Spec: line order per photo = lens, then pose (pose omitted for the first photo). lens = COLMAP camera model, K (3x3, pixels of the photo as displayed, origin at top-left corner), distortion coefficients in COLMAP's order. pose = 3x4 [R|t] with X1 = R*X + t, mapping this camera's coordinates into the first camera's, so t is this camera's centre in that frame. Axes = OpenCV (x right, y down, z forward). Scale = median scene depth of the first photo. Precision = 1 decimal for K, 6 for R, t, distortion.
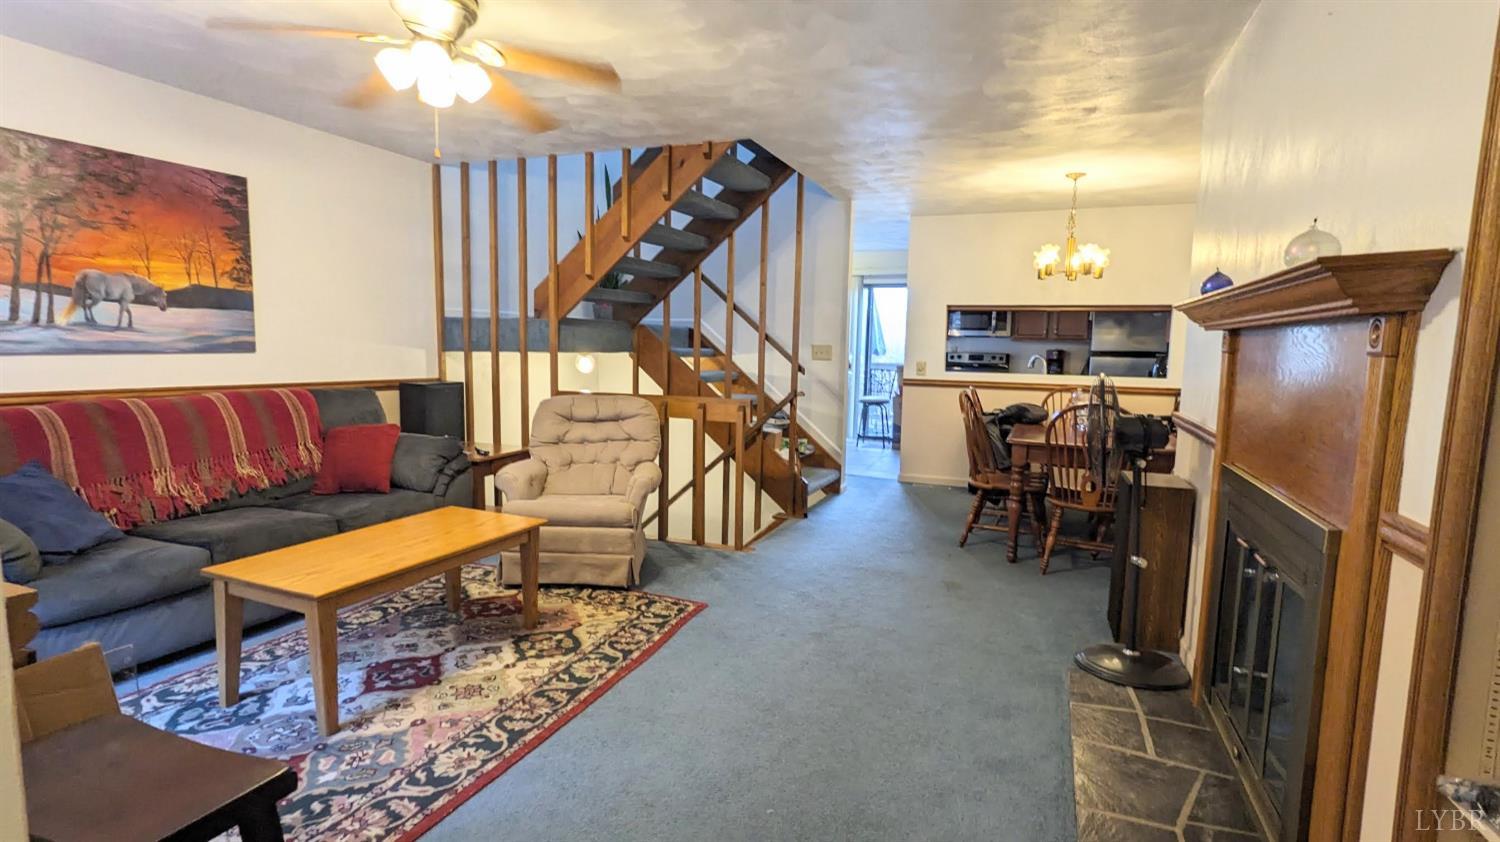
lens RADIAL K [[727.5, 0, 744.9], [0, 727.5, 420.2], [0, 0, 1]] dist [-0.004516, 0.004052]
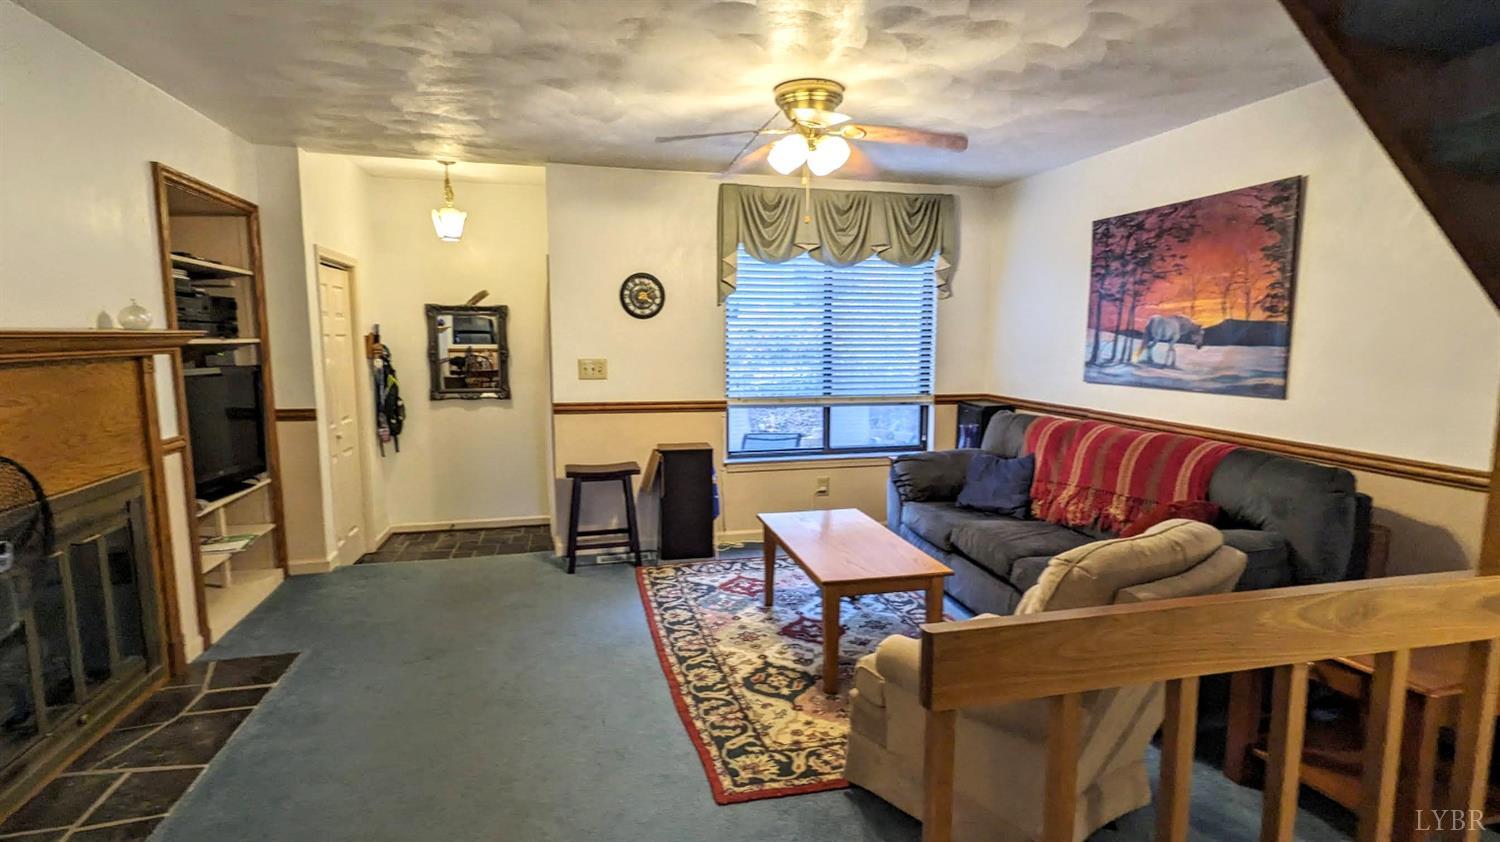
lens RADIAL K [[727.5, 0, 748.0], [0, 727.5, 405.5], [0, 0, 1]] dist [-0.004516, 0.004052]
pose [[-0.800511, 0.036172, -0.598226, 0.295371], [-0.083624, 0.981671, 0.171257, -0.197591], [0.593456, 0.187119, -0.782813, 1.456646]]
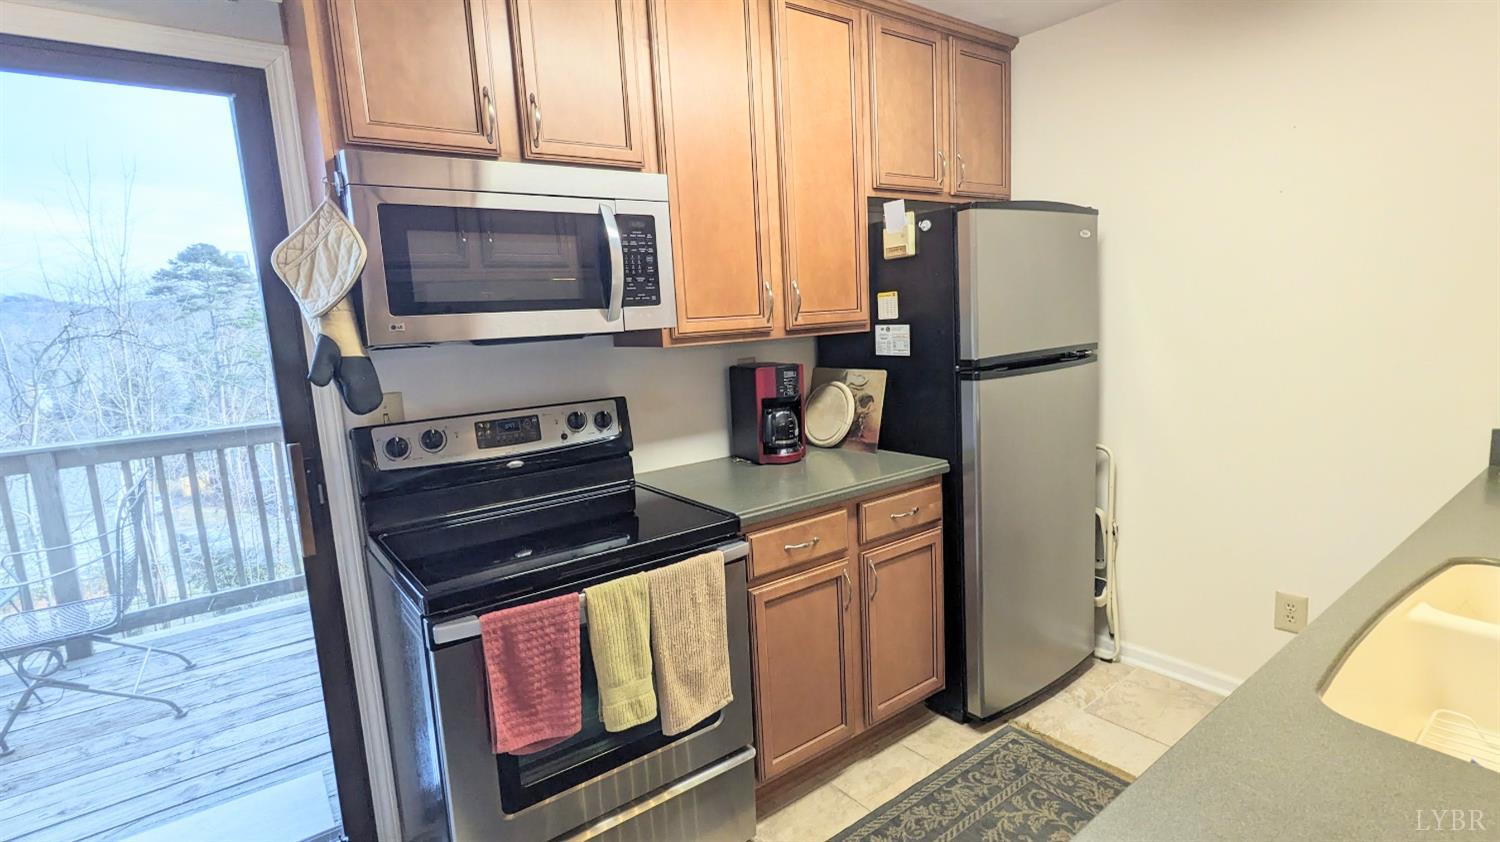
lens RADIAL K [[727.5, 0, 751.9], [0, 727.5, 423.8], [0, 0, 1]] dist [-0.004516, 0.004052]
pose [[0.496501, -0.175163, 0.850179, 0.414203], [0.152525, 0.981795, 0.113206, -0.262738], [-0.854531, 0.073467, 0.514178, 2.093583]]
